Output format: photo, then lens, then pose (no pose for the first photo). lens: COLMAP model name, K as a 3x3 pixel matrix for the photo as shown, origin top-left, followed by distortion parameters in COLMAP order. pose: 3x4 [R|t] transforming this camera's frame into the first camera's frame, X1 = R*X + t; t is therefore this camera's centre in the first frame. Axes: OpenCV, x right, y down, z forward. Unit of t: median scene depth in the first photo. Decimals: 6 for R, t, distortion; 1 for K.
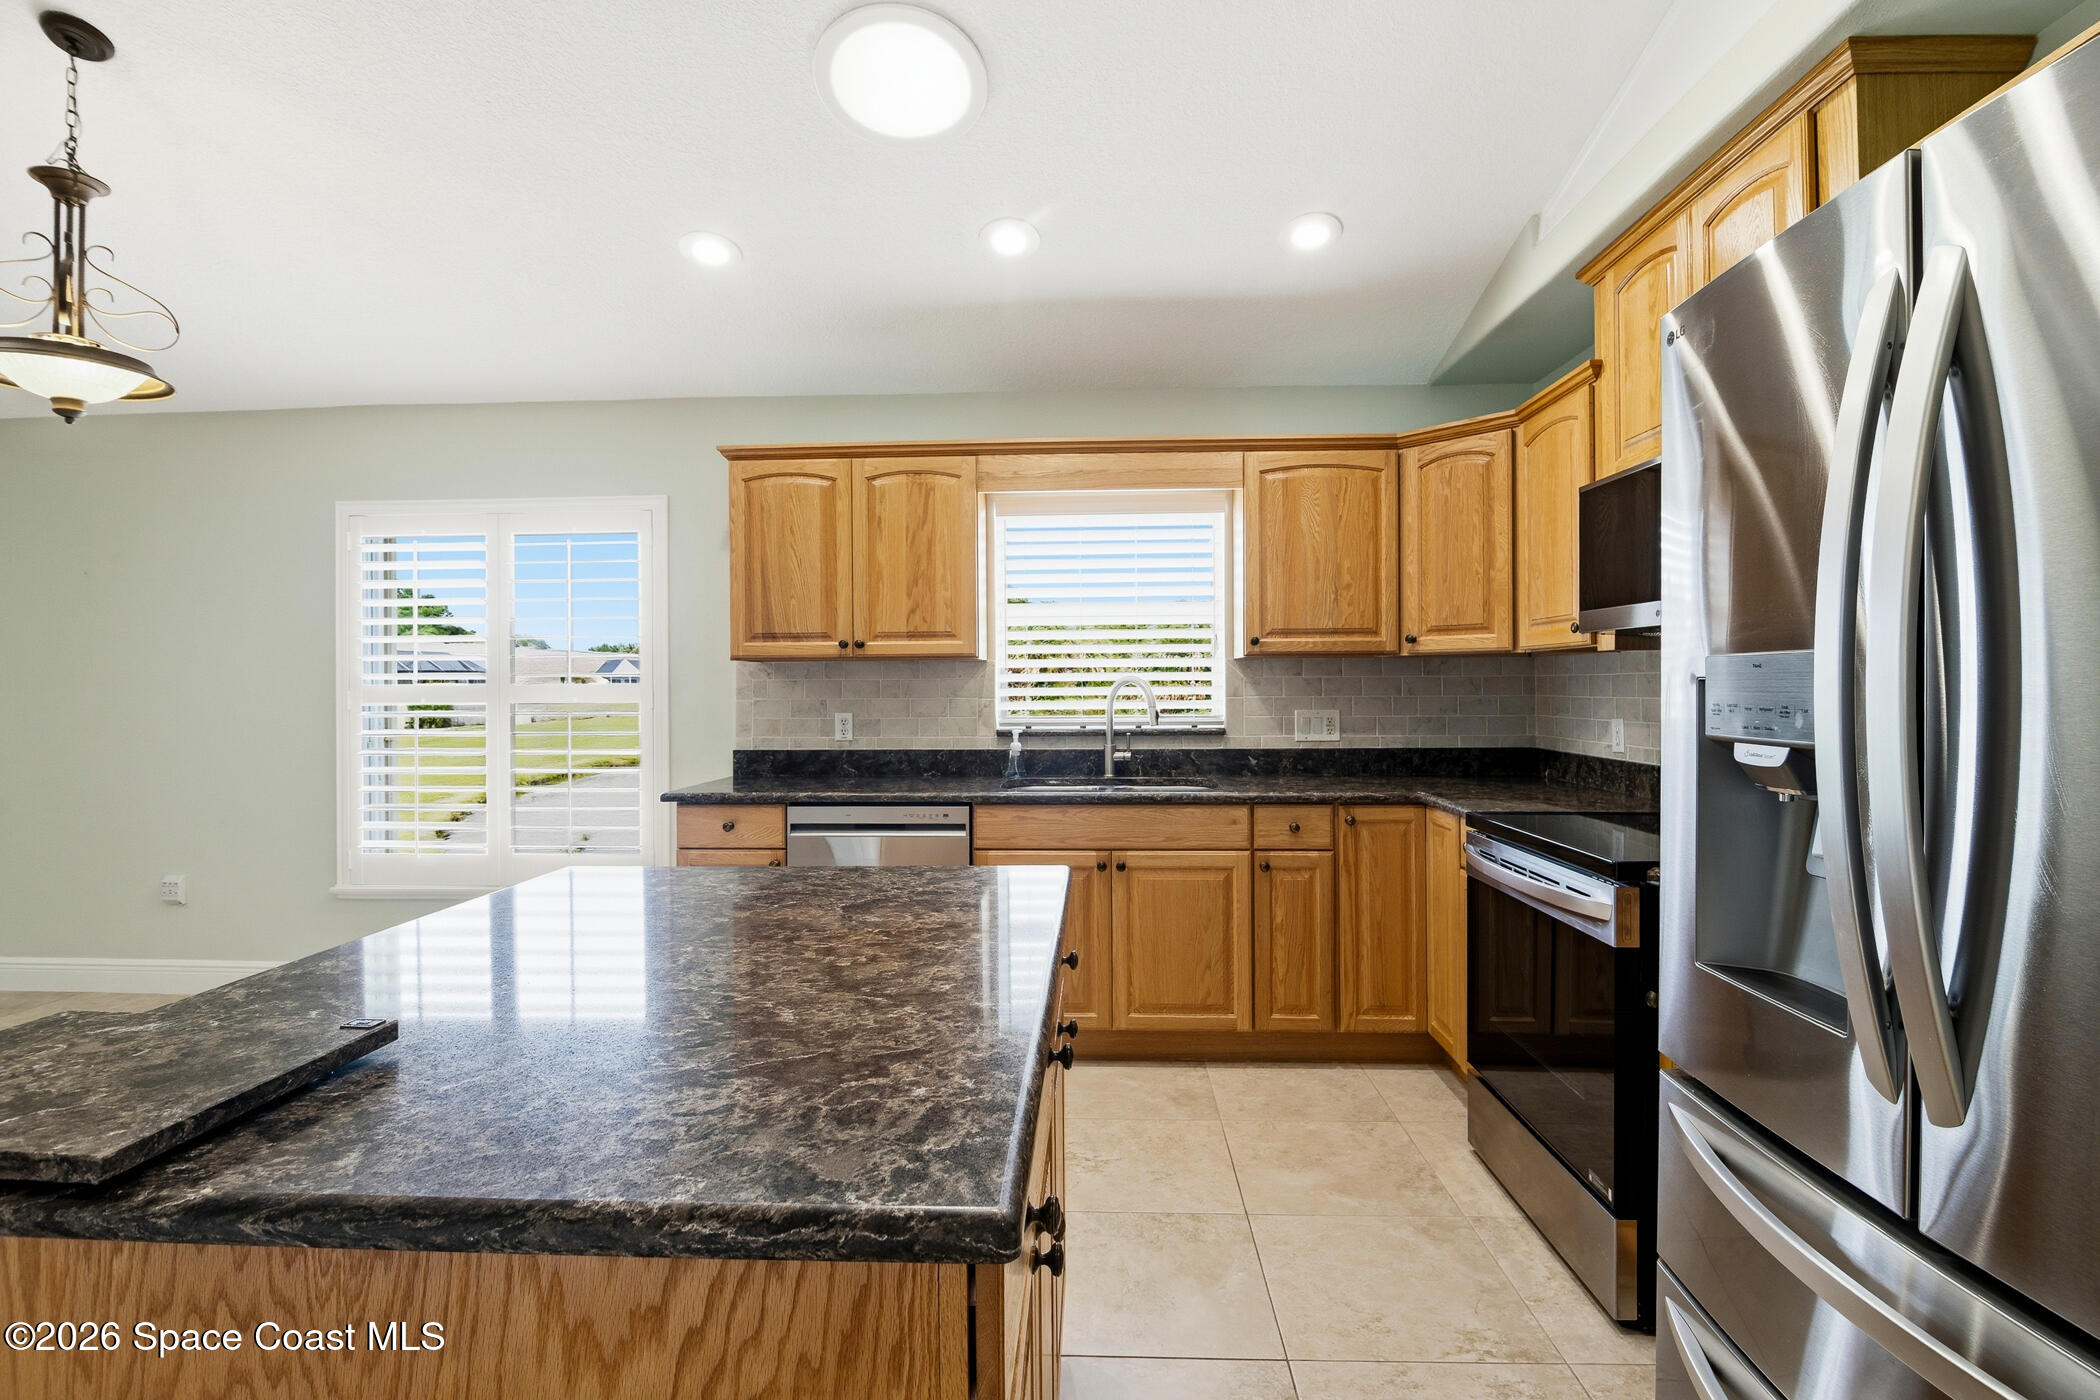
lens RADIAL K [[982.8, 0, 1055.4], [0, 982.8, 686.4], [0, 0, 1]] dist [-0.014360, -0.000457]
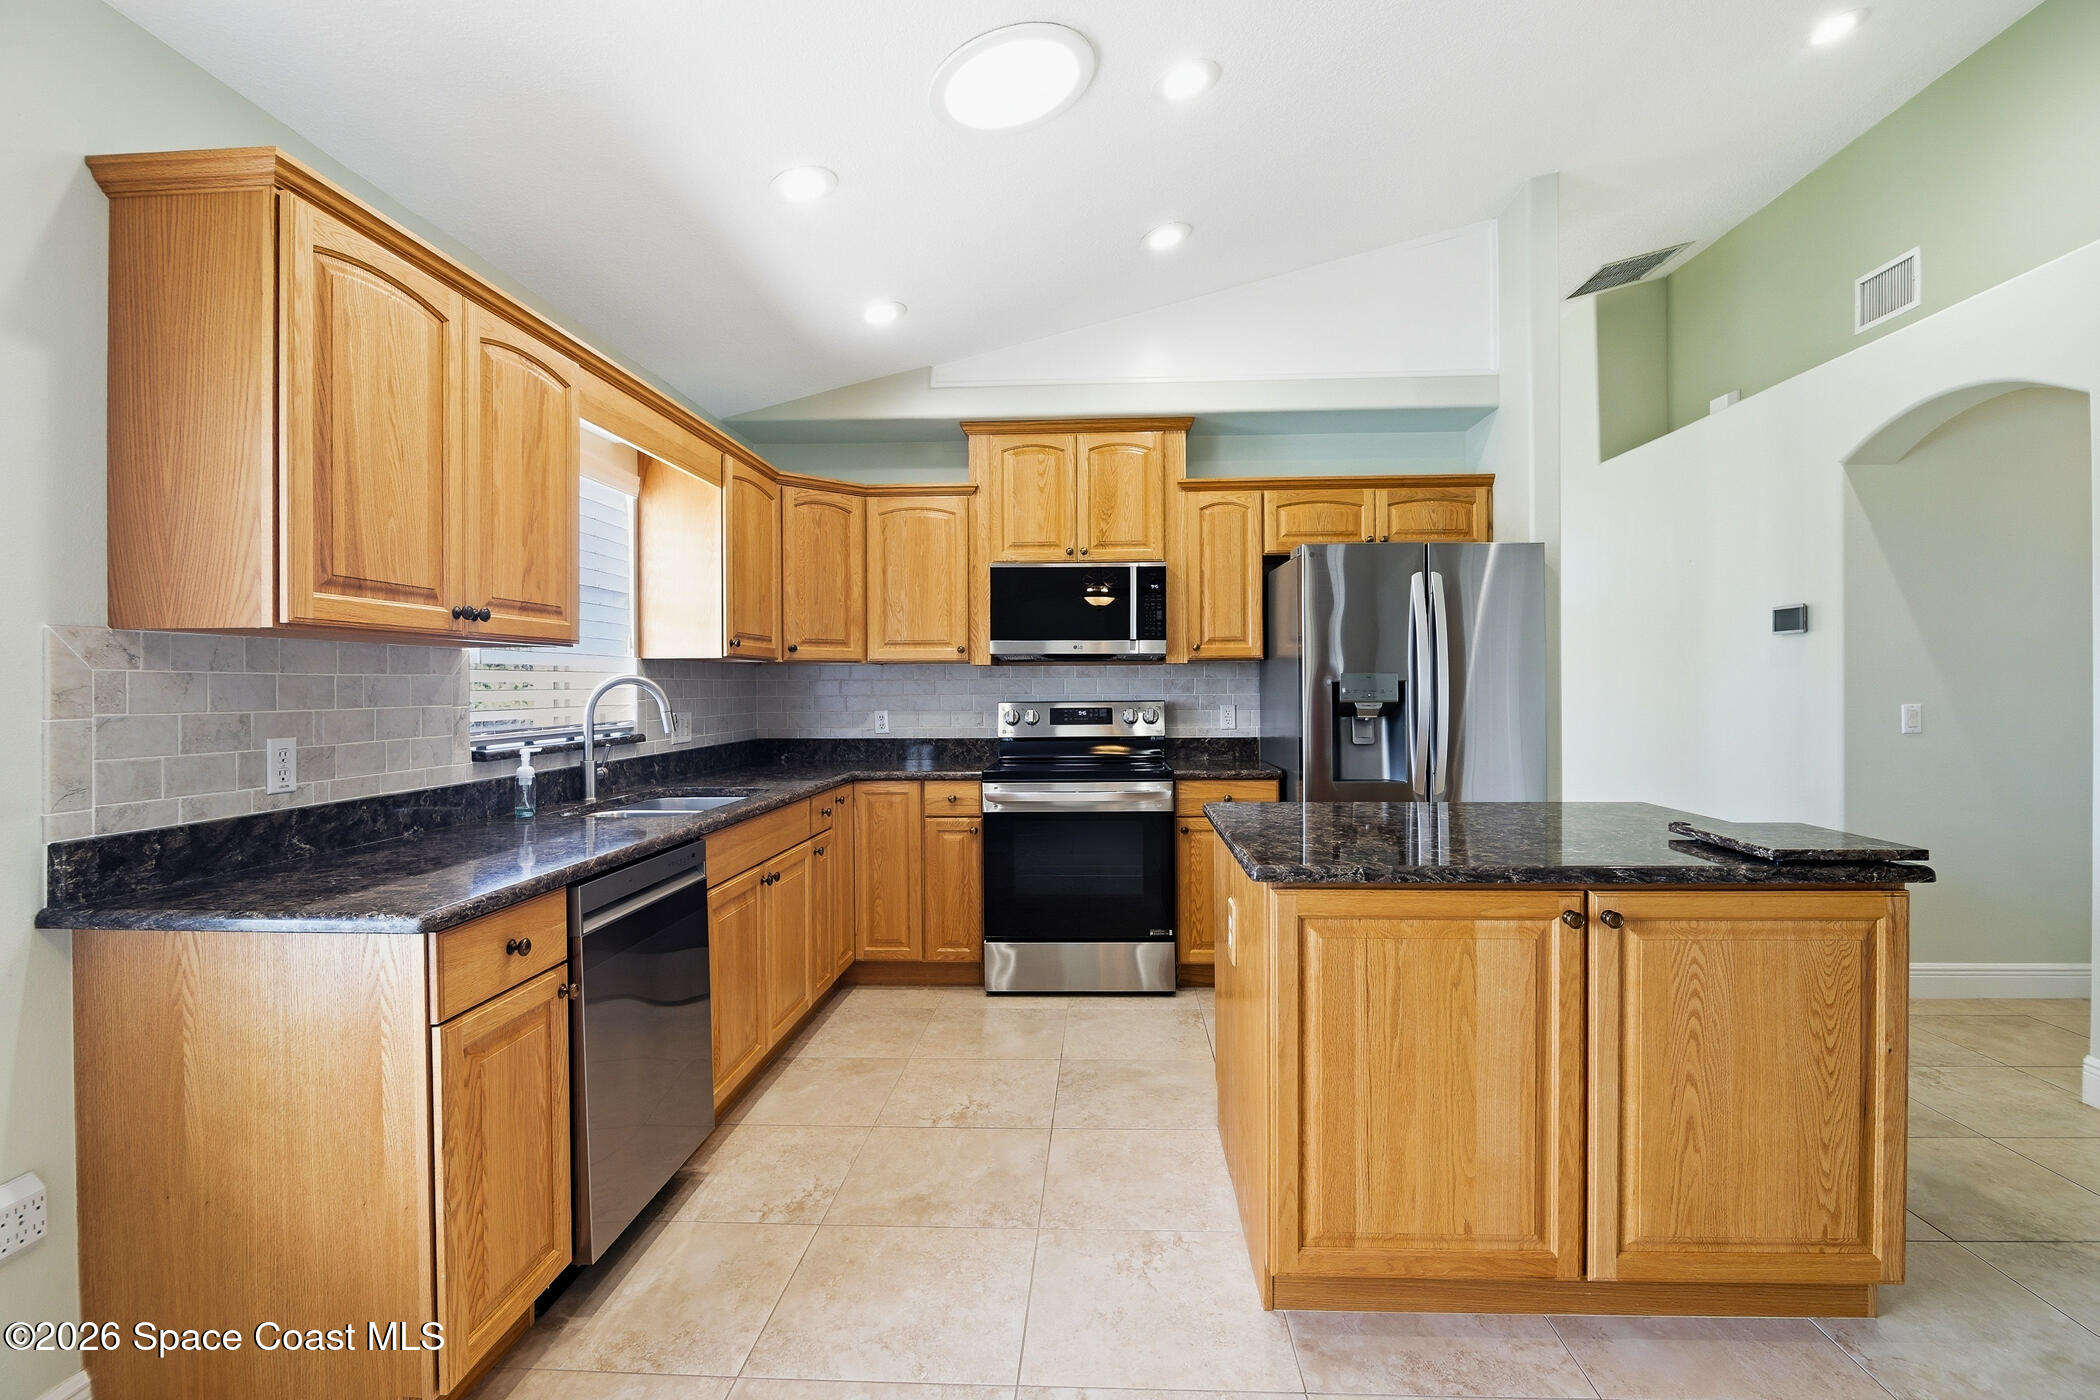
lens RADIAL K [[973.8, 0, 1062.5], [0, 973.8, 691.4], [0, 0, 1]] dist [-0.011114, -0.004877]
pose [[0.004542, -0.000066, 0.999990, -0.781899], [0.007184, 0.999974, 0.000033, 0.005878], [-0.999964, 0.007183, 0.004543, 0.642446]]
